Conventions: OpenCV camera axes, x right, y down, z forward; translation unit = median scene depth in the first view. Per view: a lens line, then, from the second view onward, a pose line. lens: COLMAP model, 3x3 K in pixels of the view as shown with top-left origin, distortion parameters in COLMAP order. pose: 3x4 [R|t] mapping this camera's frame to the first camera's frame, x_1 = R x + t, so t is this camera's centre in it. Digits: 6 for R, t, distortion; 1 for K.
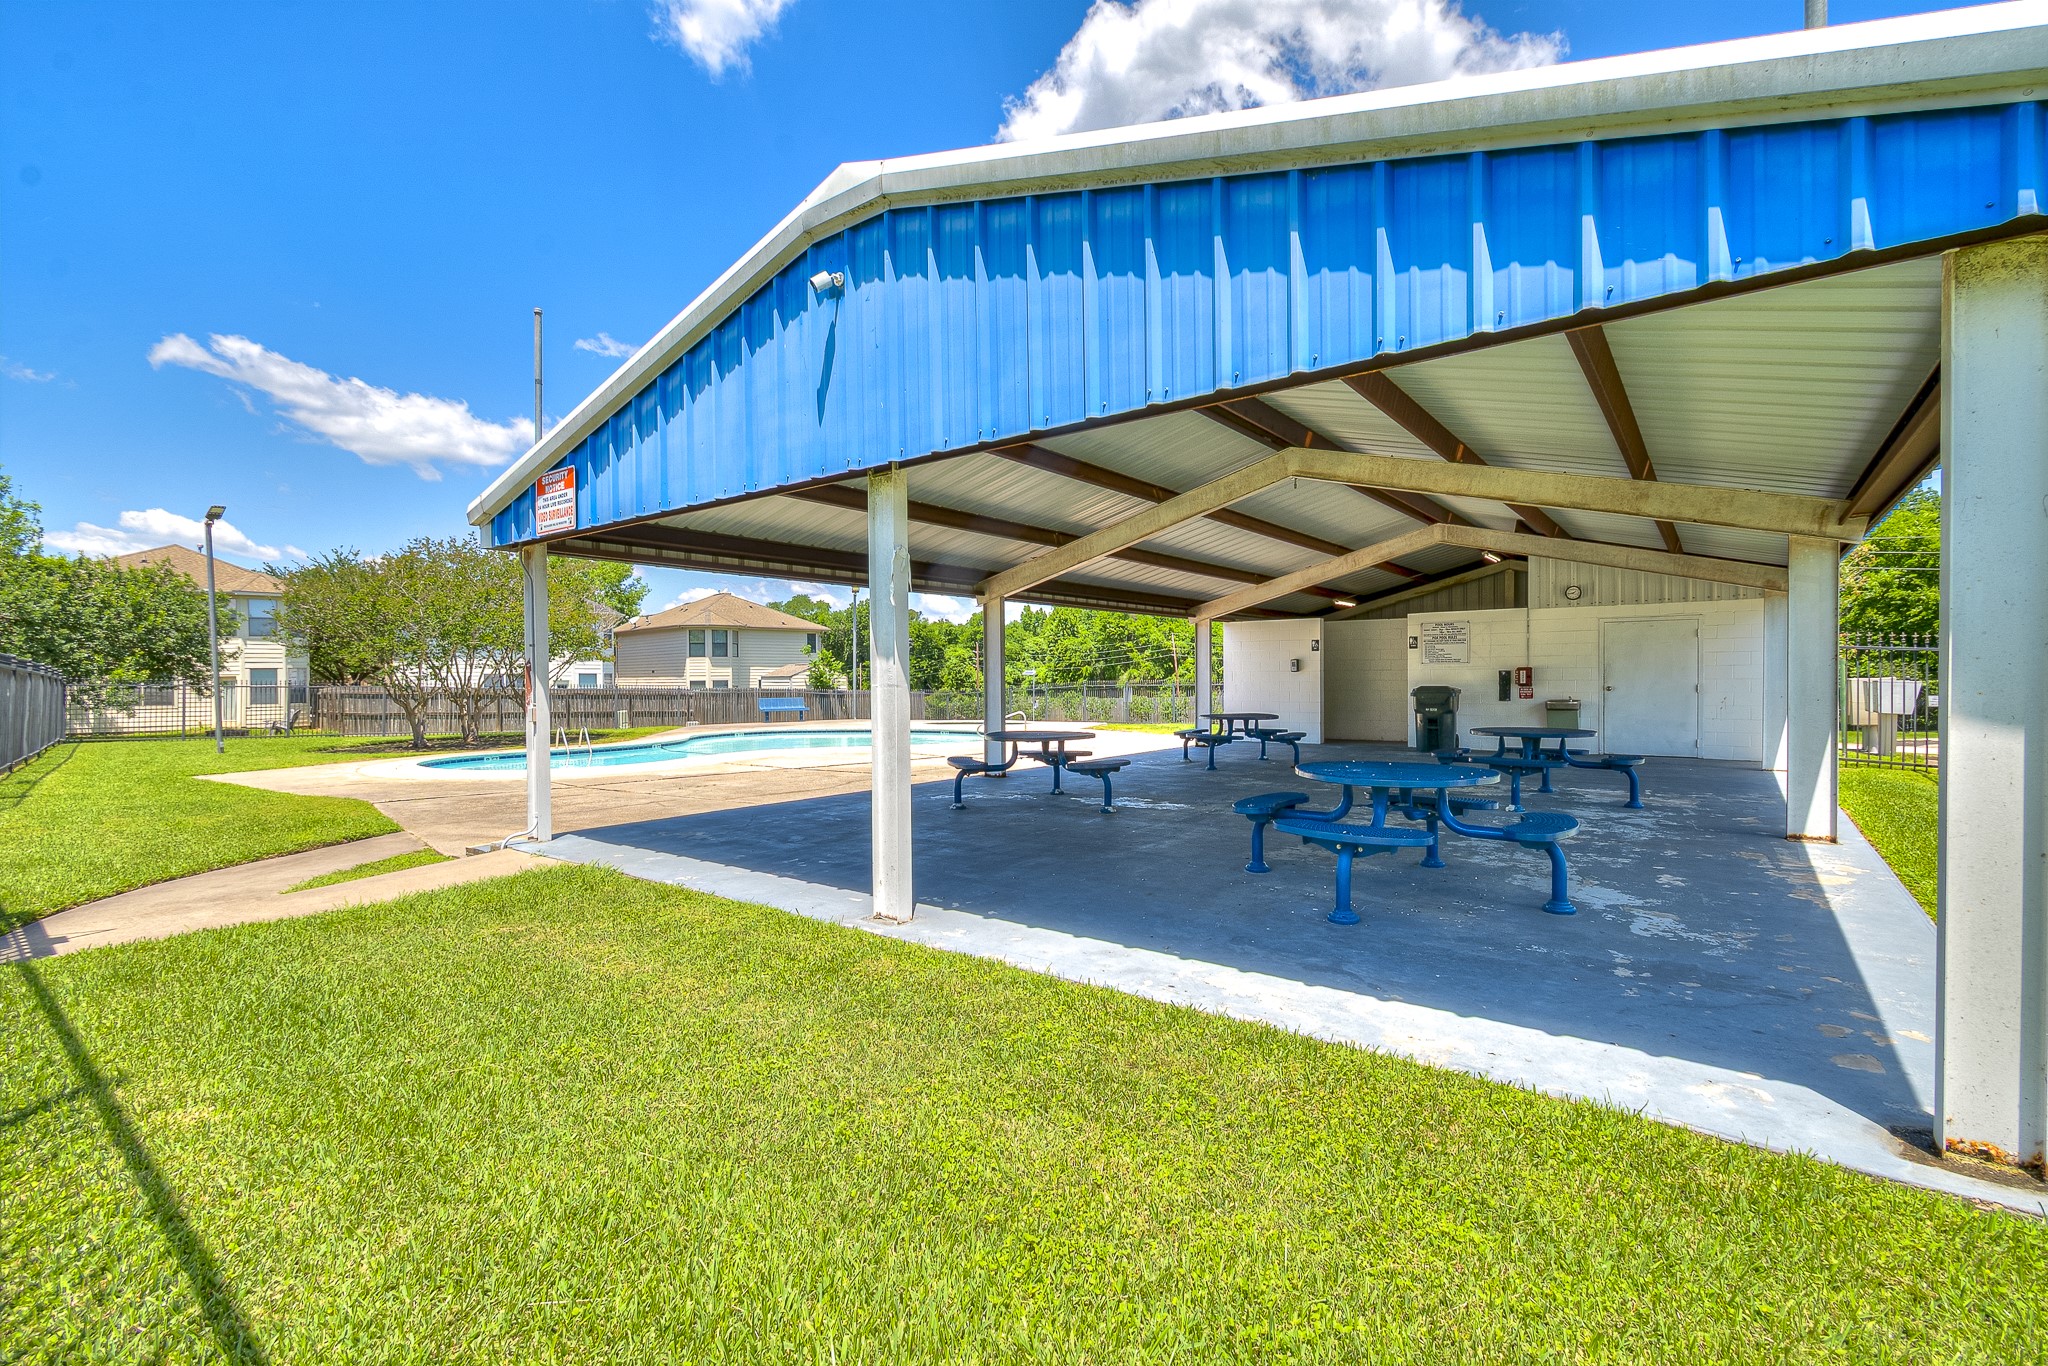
lens RADIAL K [[916.3, 0, 1025.3], [0, 916.3, 690.1], [0, 0, 1]] dist [-0.001956, -0.000172]
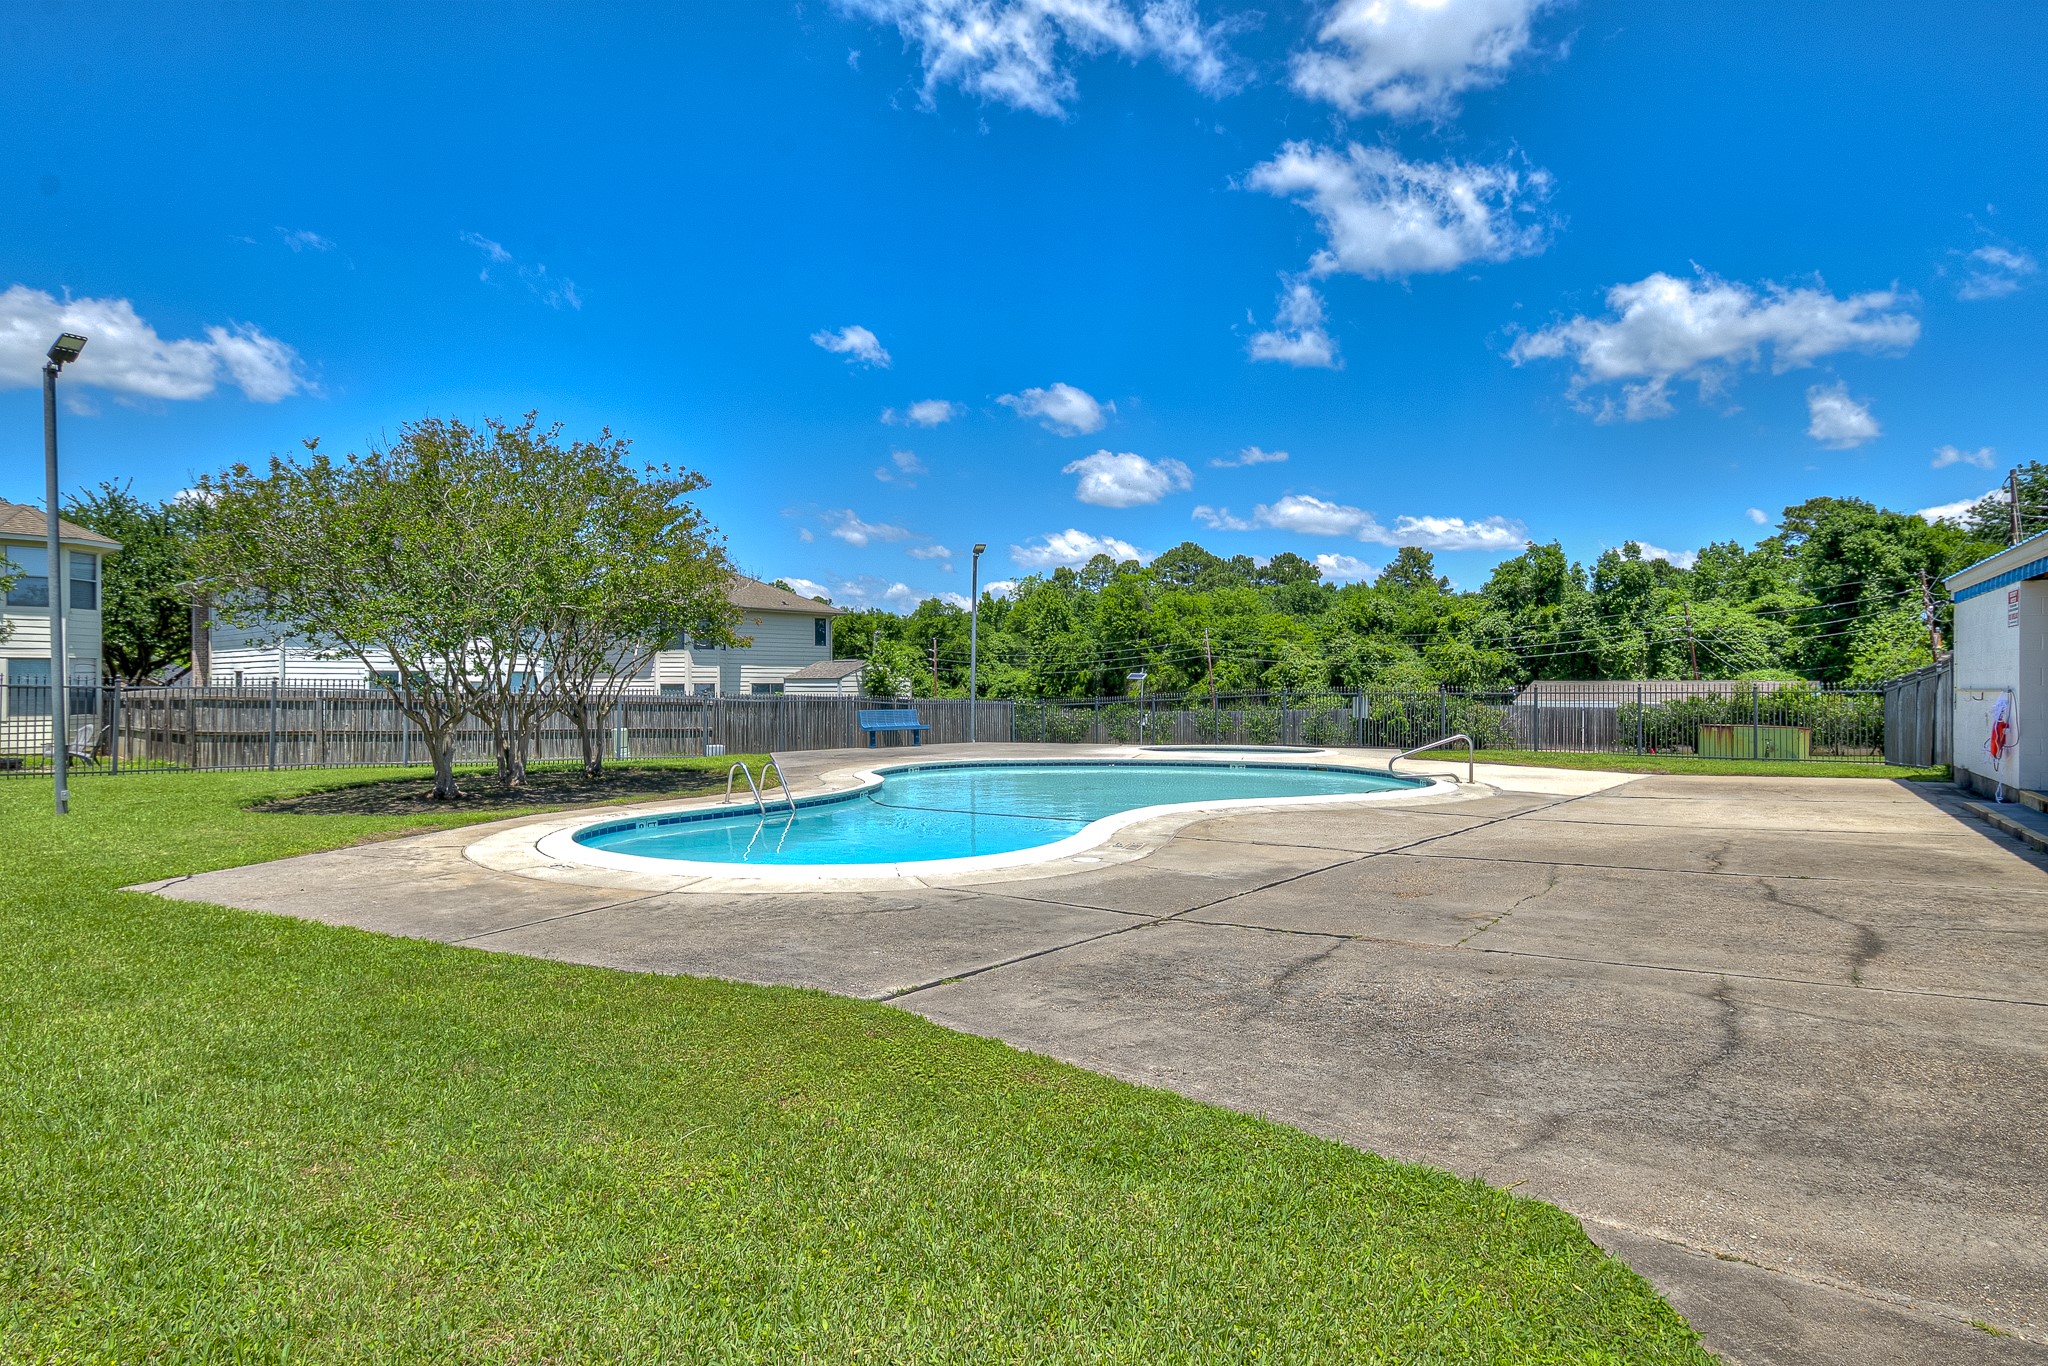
lens RADIAL K [[1123.7, 0, 1024.3], [0, 1123.7, 683.3], [0, 0, 1]] dist [0.001023, 0.000352]
pose [[0.996024, 0.005007, 0.088948, -0.159333], [-0.003590, 0.999864, -0.016086, 0.001892], [-0.089017, 0.015703, 0.995906, 0.127901]]
